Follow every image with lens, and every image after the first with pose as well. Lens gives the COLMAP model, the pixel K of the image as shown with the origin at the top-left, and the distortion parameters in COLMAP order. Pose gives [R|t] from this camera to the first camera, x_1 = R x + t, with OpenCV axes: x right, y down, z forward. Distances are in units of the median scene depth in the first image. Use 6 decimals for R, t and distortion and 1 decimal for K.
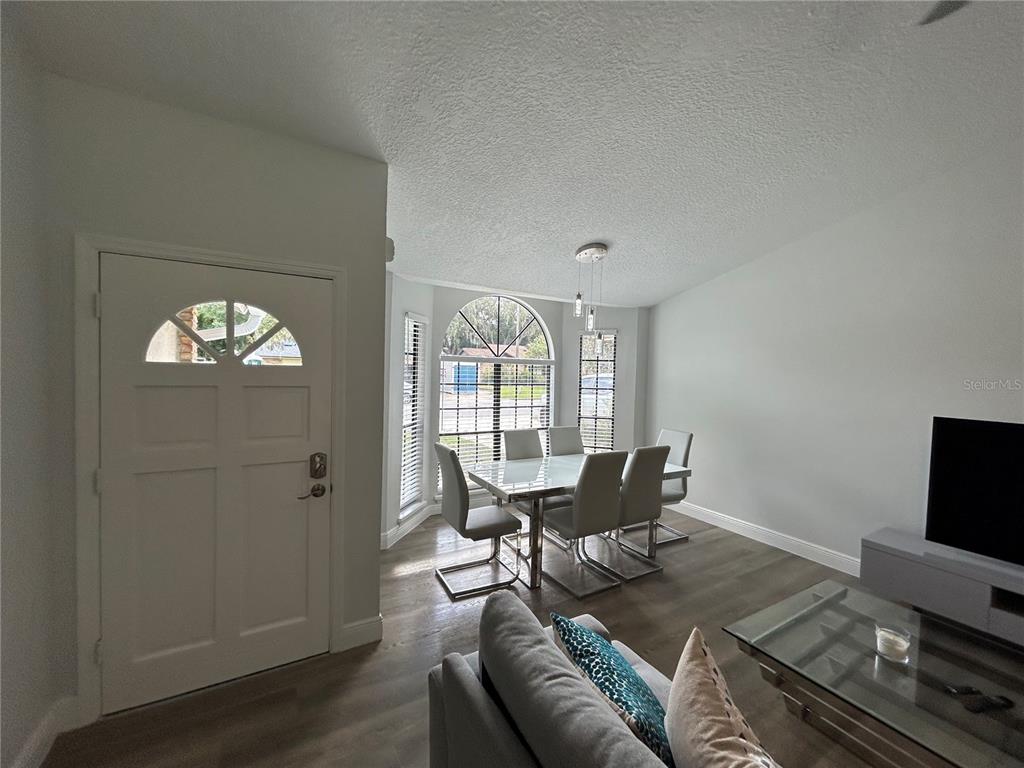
lens RADIAL K [[414.8, 0, 509.3], [0, 414.8, 384.1], [0, 0, 1]] dist [-0.002649, 0.000085]
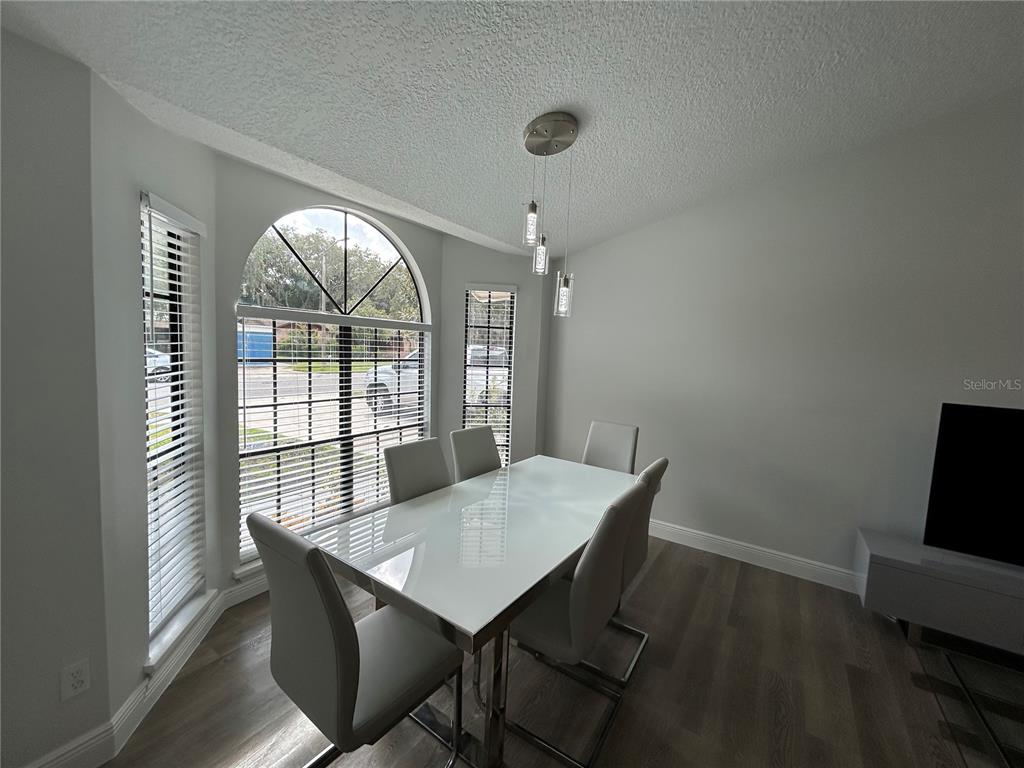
lens RADIAL K [[414.8, 0, 509.3], [0, 414.8, 384.1], [0, 0, 1]] dist [-0.002649, 0.000085]
pose [[0.899399, -0.025186, 0.436403, -0.093120], [-0.004929, 0.997691, 0.067738, -0.008431], [-0.437101, -0.063074, 0.897198, 0.407582]]
